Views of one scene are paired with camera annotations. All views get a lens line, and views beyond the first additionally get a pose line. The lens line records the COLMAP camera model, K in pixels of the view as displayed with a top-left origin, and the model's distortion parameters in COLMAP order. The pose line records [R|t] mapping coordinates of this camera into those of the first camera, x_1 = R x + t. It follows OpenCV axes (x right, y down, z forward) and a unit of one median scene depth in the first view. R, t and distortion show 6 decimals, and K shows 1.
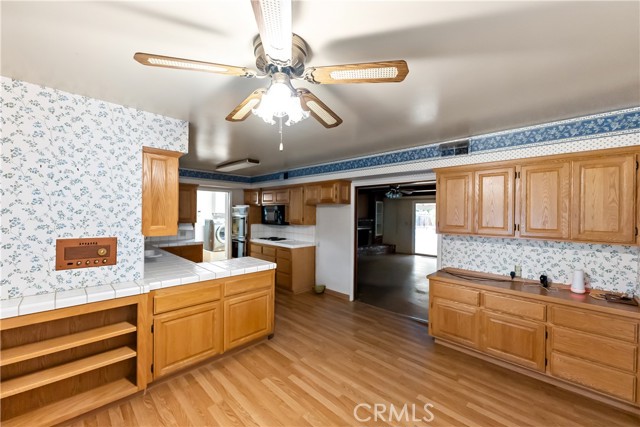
lens RADIAL K [[258.3, 0, 316.5], [0, 258.3, 214.9], [0, 0, 1]] dist [-0.000181, -0.000202]
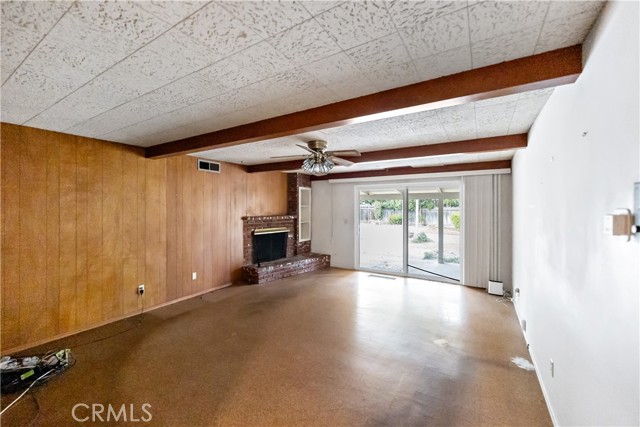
lens RADIAL K [[258.3, 0, 323.4], [0, 258.3, 209.6], [0, 0, 1]] dist [-0.000181, -0.000202]
pose [[0.973251, -0.011267, 0.229469, 0.145849], [0.010909, 0.999936, 0.002827, 0.001997], [-0.229486, -0.000248, 0.973312, 0.389751]]
